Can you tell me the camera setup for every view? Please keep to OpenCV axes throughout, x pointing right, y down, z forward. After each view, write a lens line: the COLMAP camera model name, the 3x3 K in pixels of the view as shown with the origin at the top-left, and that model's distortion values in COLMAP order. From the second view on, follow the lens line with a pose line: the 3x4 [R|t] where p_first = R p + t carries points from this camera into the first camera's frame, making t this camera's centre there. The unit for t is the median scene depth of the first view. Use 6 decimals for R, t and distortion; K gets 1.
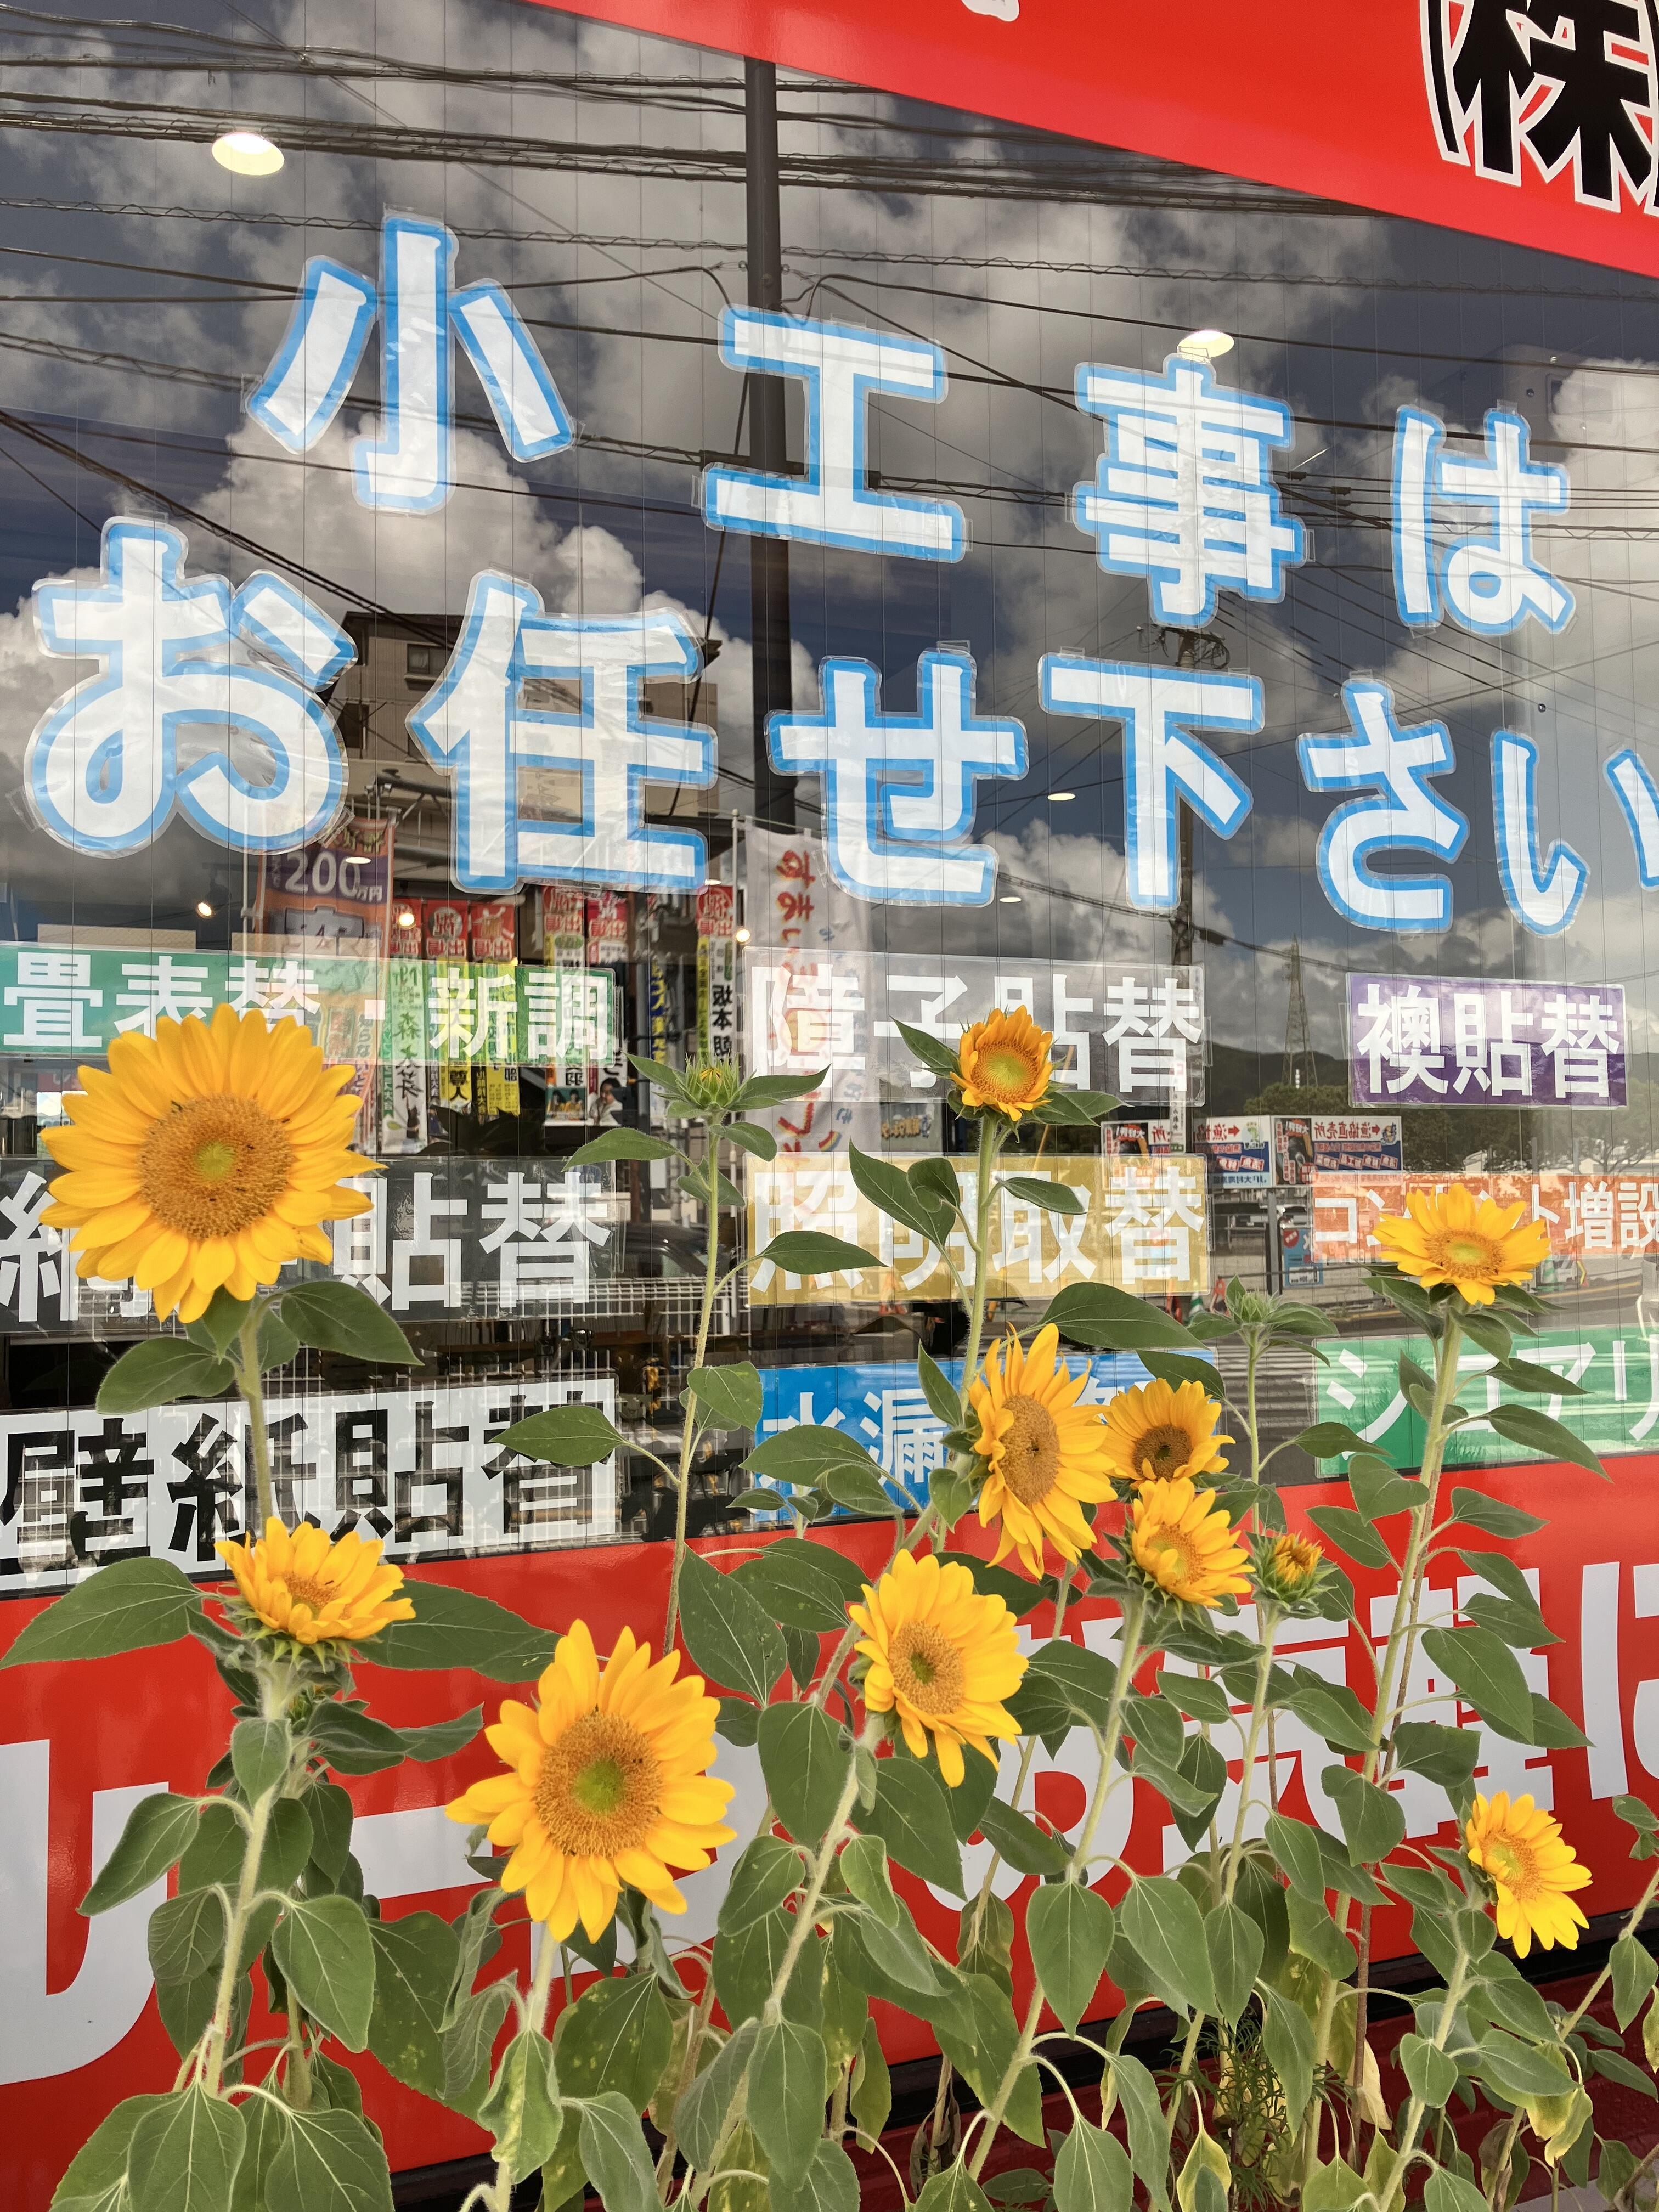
lens RADIAL K [[1791.5, 0, 831.5], [0, 1791.5, 1094.7], [0, 0, 1]] dist [0.005157, -0.001122]
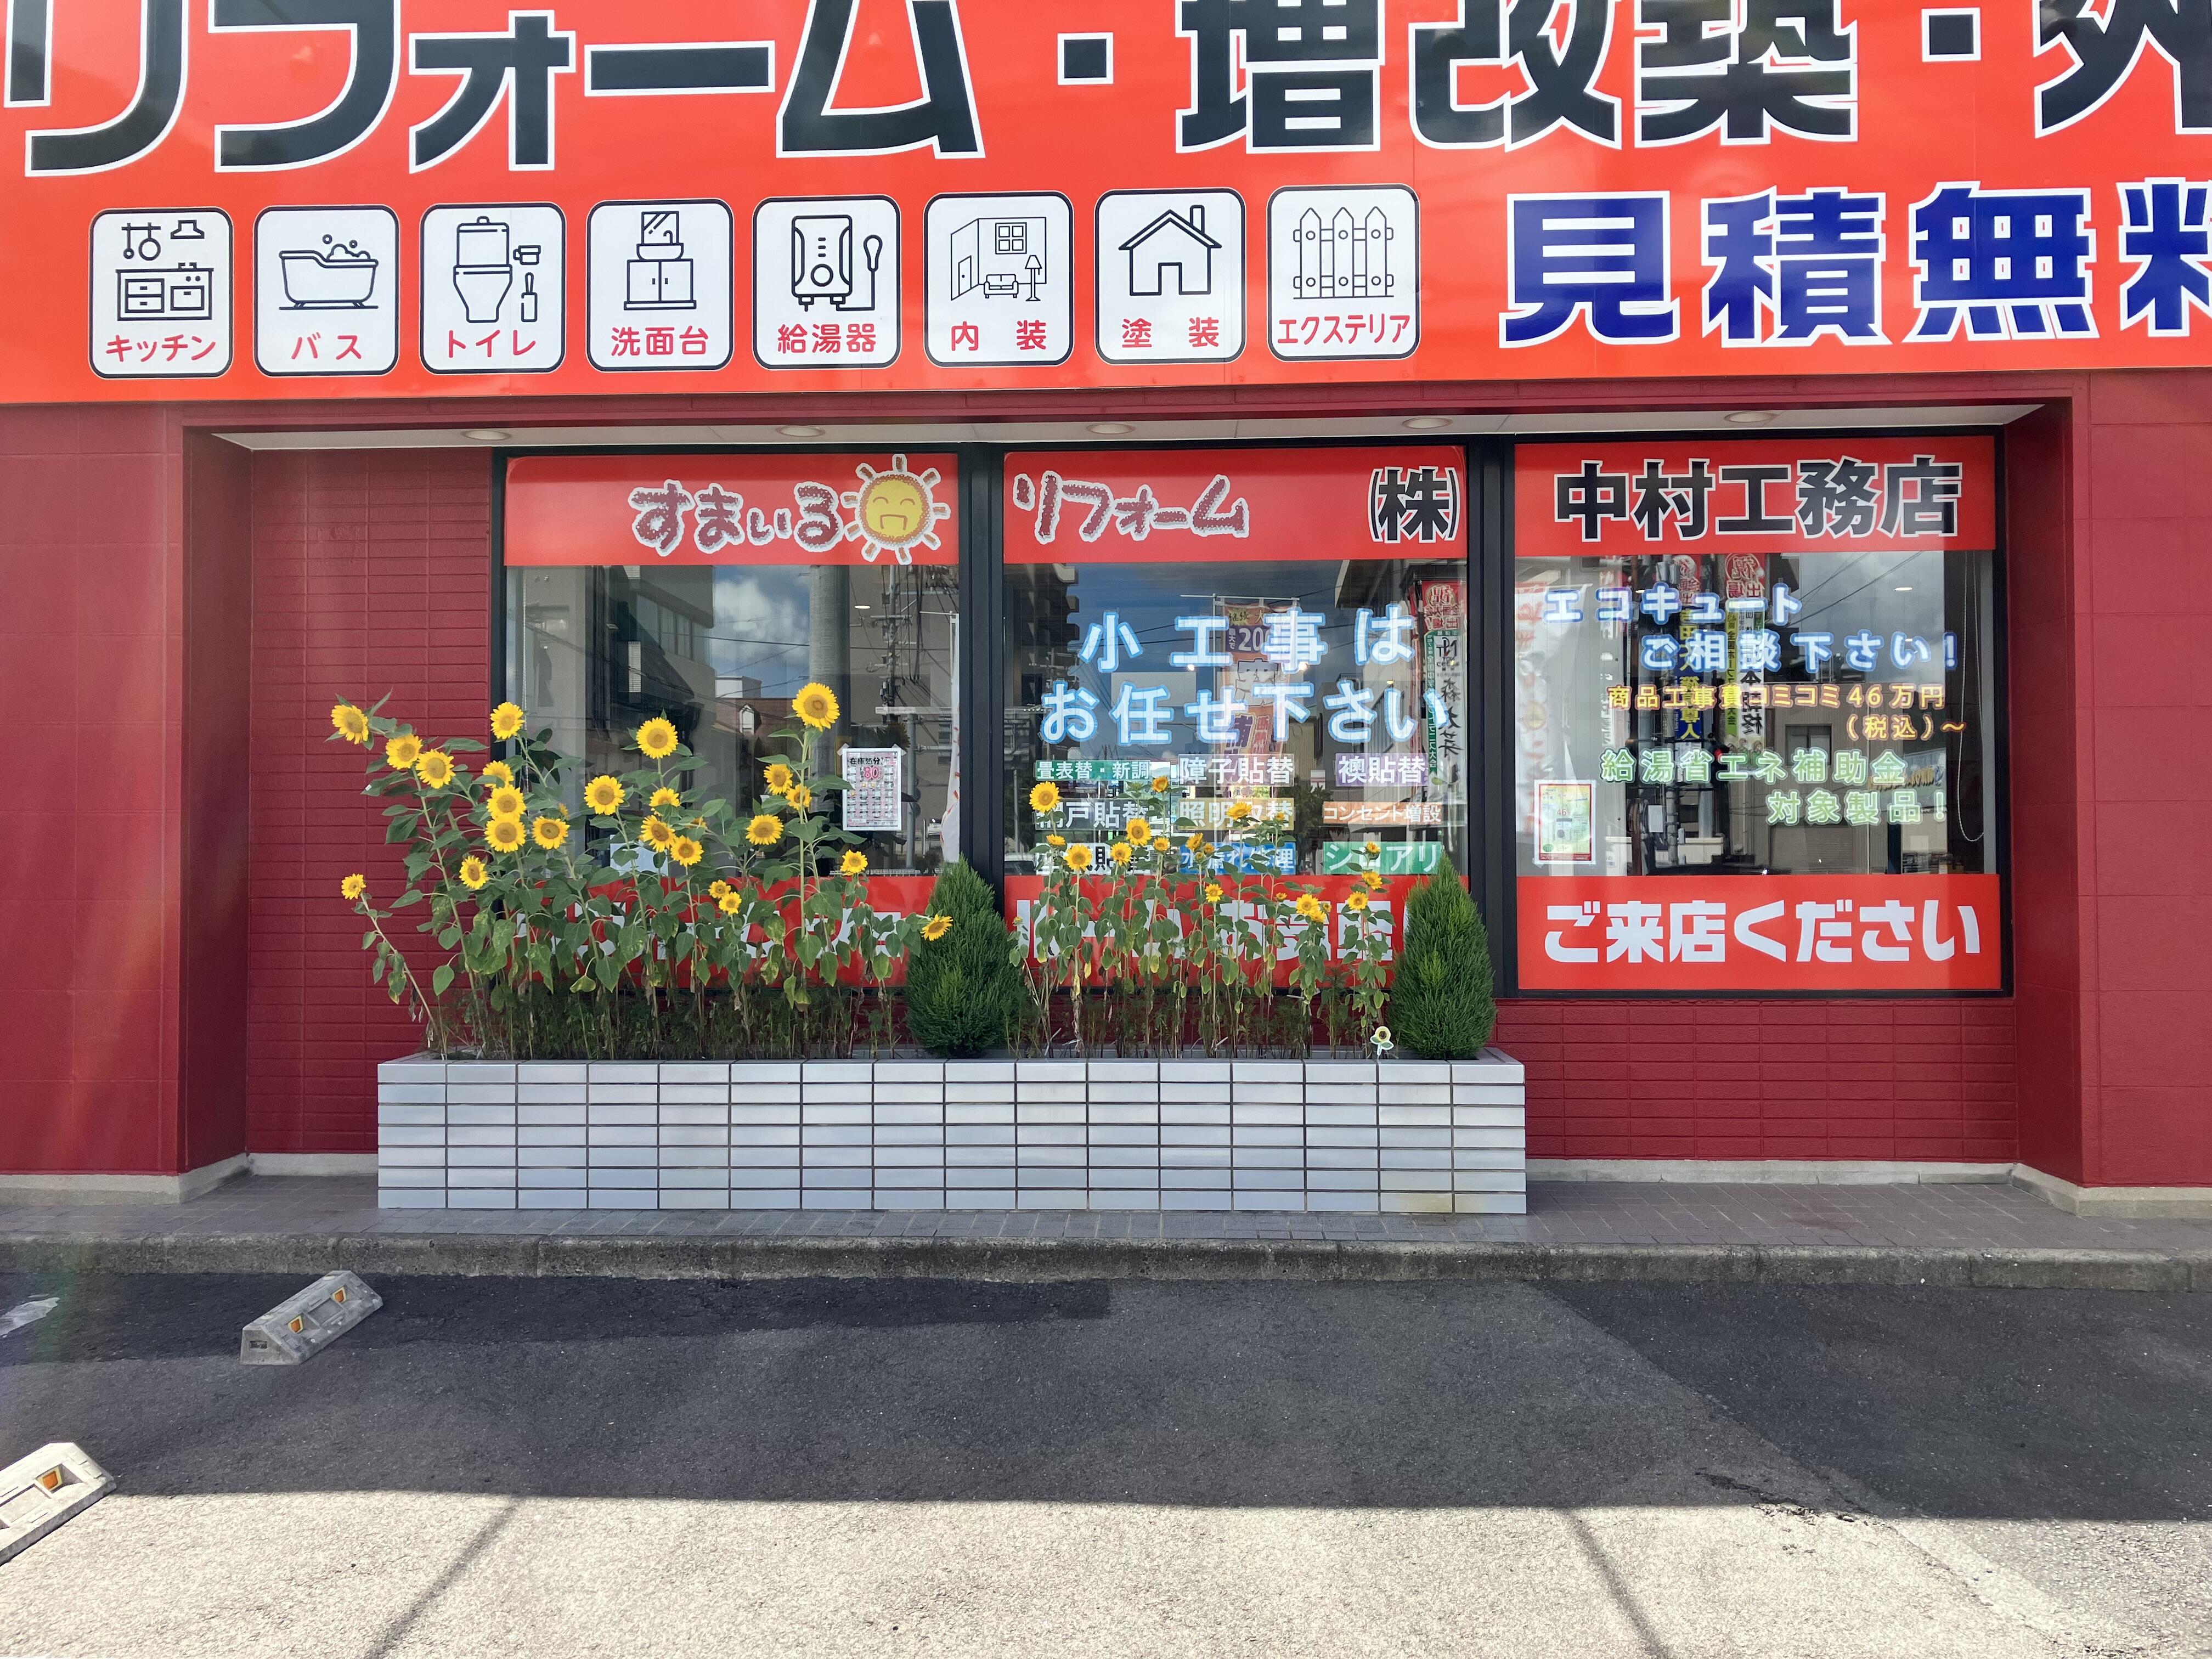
lens RADIAL K [[1791.5, 0, 1104.3], [0, 1791.5, 826.2], [0, 0, 1]] dist [0.005157, -0.001122]
pose [[0.896145, 0.011477, -0.443614, 1.682888], [0.009232, 0.998967, 0.044493, -0.094351], [0.443666, -0.043967, 0.895113, -2.988571]]
